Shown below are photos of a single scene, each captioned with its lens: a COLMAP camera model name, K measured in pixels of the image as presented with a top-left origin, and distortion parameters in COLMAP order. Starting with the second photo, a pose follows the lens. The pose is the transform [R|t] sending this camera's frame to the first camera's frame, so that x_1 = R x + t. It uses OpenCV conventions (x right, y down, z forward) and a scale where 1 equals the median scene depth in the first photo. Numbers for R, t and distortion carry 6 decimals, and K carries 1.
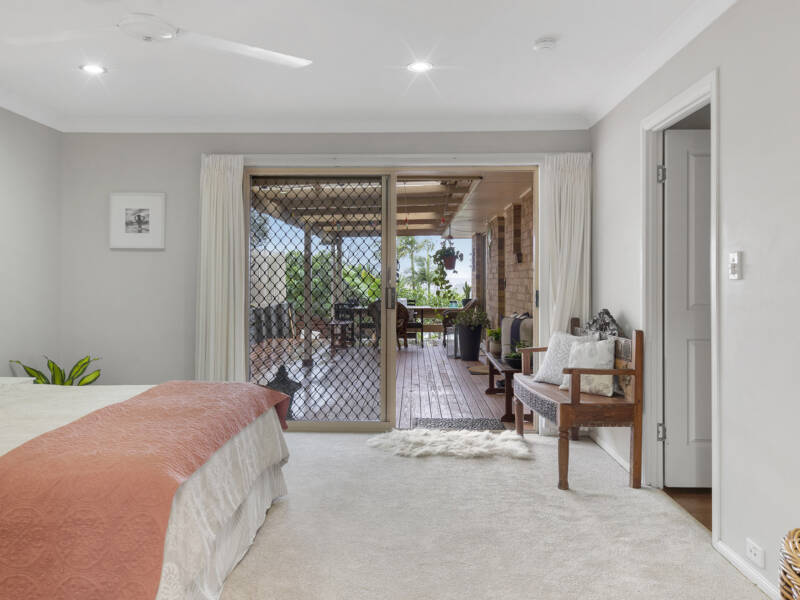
lens RADIAL K [[546.6, 0, 400.0], [0, 546.6, 300.0], [0, 0, 1]] dist [-0.001611, -0.000110]
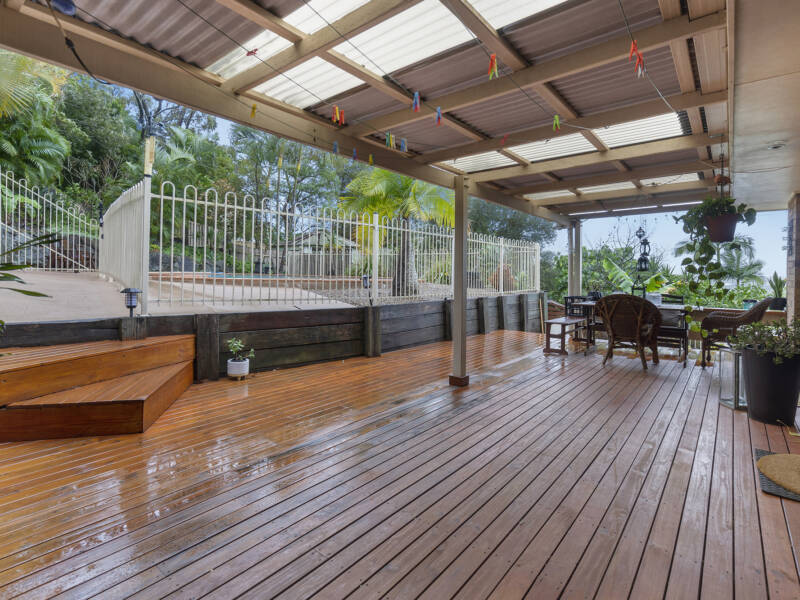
lens RADIAL K [[416.4, 0, 397.5], [0, 416.4, 292.2], [0, 0, 1]] dist [0.000819, -0.000036]
pose [[0.809899, 0.019435, -0.586248, 0.070669], [-0.017371, 0.999807, 0.009147, -0.006109], [0.586313, 0.002775, 0.810080, 0.473702]]
